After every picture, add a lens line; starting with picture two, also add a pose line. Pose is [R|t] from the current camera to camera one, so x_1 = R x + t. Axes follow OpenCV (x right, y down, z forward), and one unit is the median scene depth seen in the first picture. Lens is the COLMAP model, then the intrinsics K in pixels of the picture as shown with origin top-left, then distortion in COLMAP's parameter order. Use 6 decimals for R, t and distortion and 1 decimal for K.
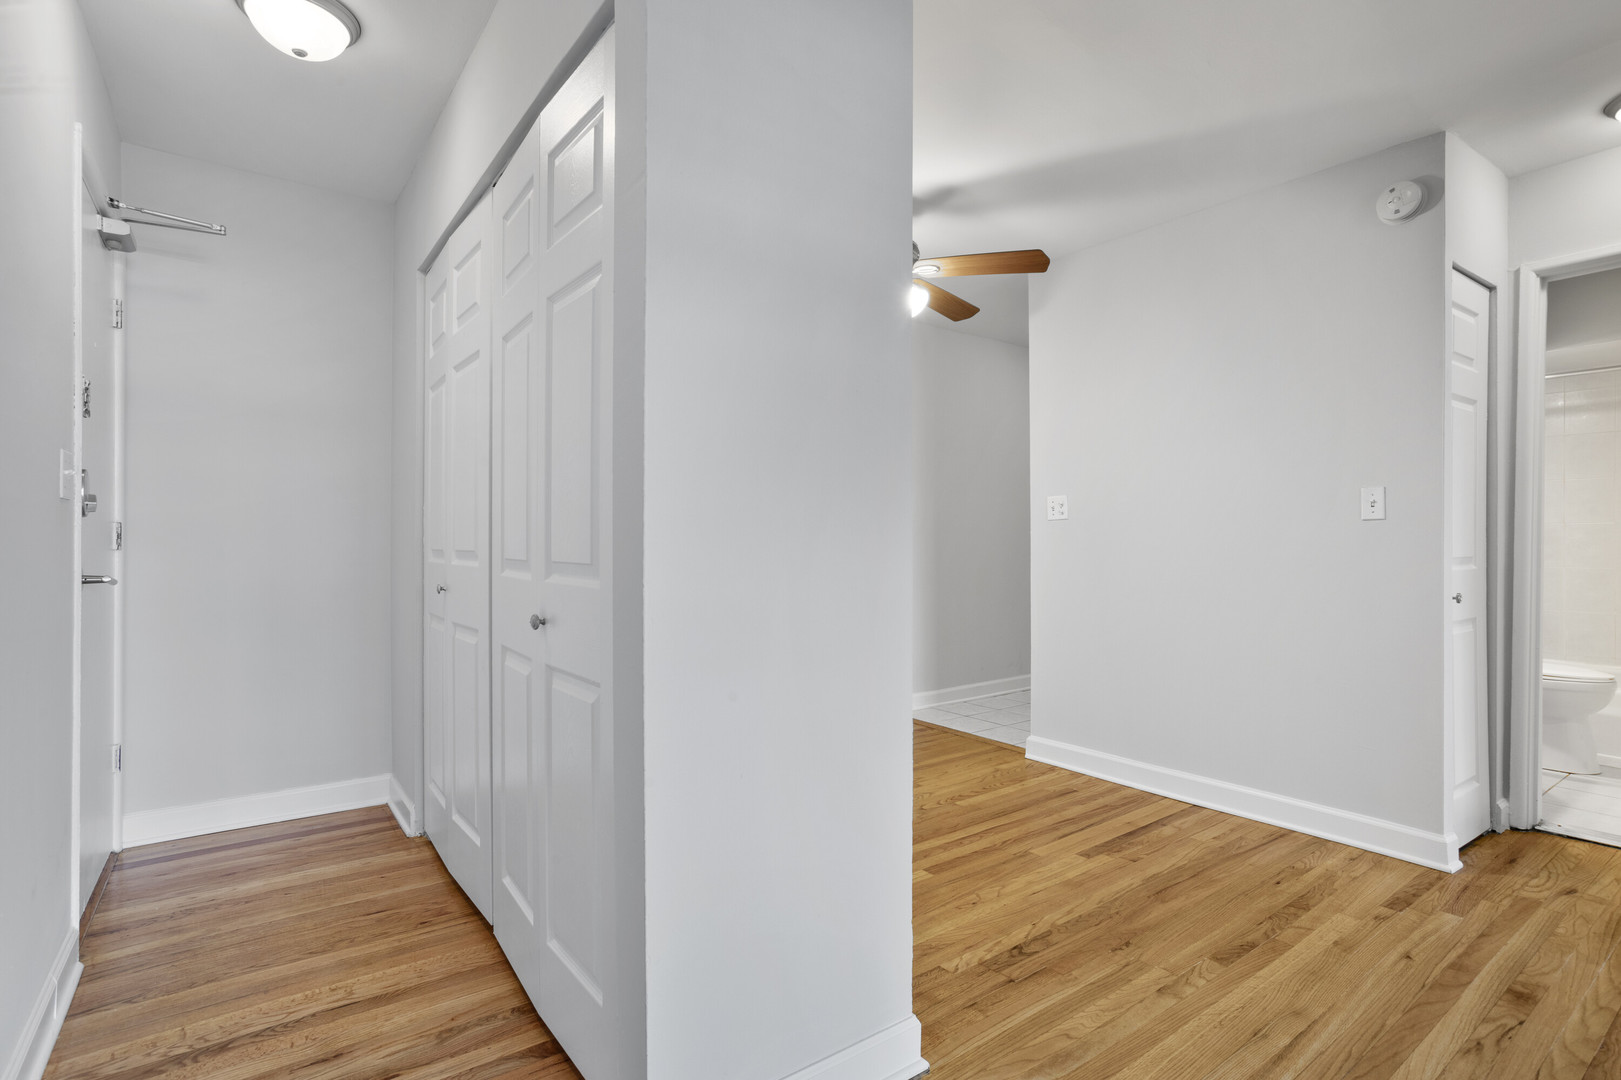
lens RADIAL K [[786.0, 0, 763.9], [0, 786.0, 528.9], [0, 0, 1]] dist [-0.060593, 0.022109]
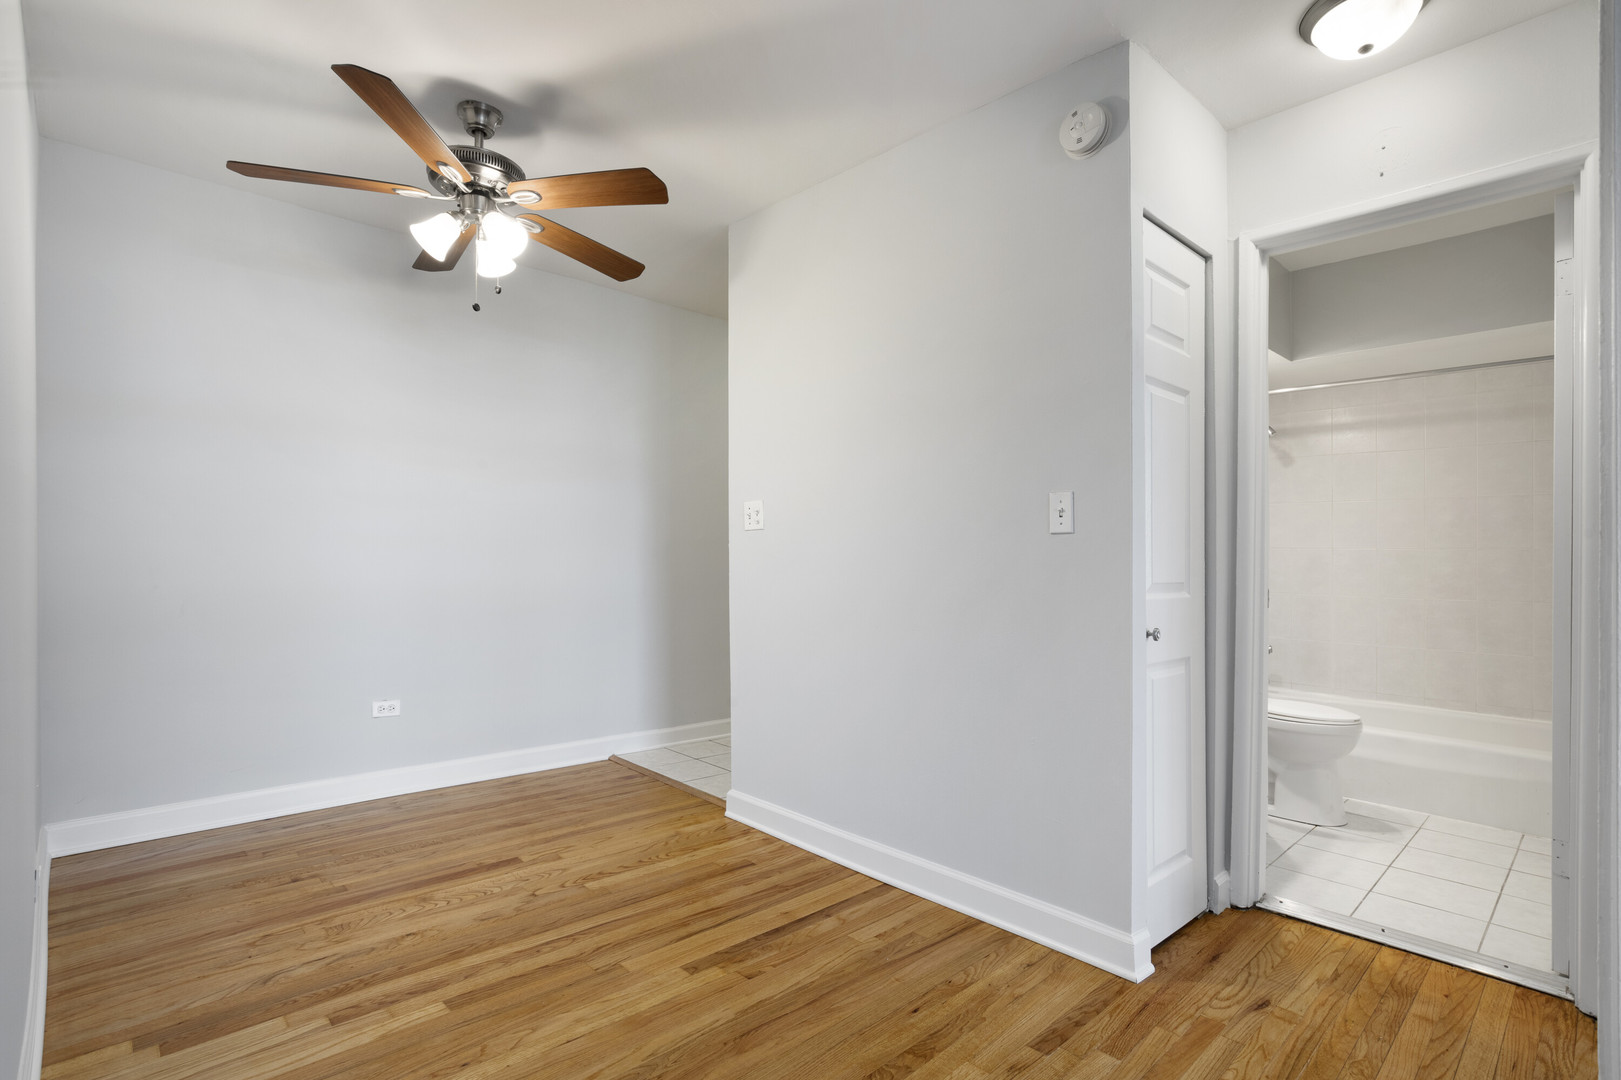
lens RADIAL K [[786.0, 0, 773.9], [0, 786.0, 530.2], [0, 0, 1]] dist [-0.060593, 0.022109]
pose [[0.990529, 0.025535, 0.134905, 0.392411], [-0.023105, 0.999542, -0.019544, 0.007118], [-0.135343, 0.016242, 0.990666, 0.239288]]
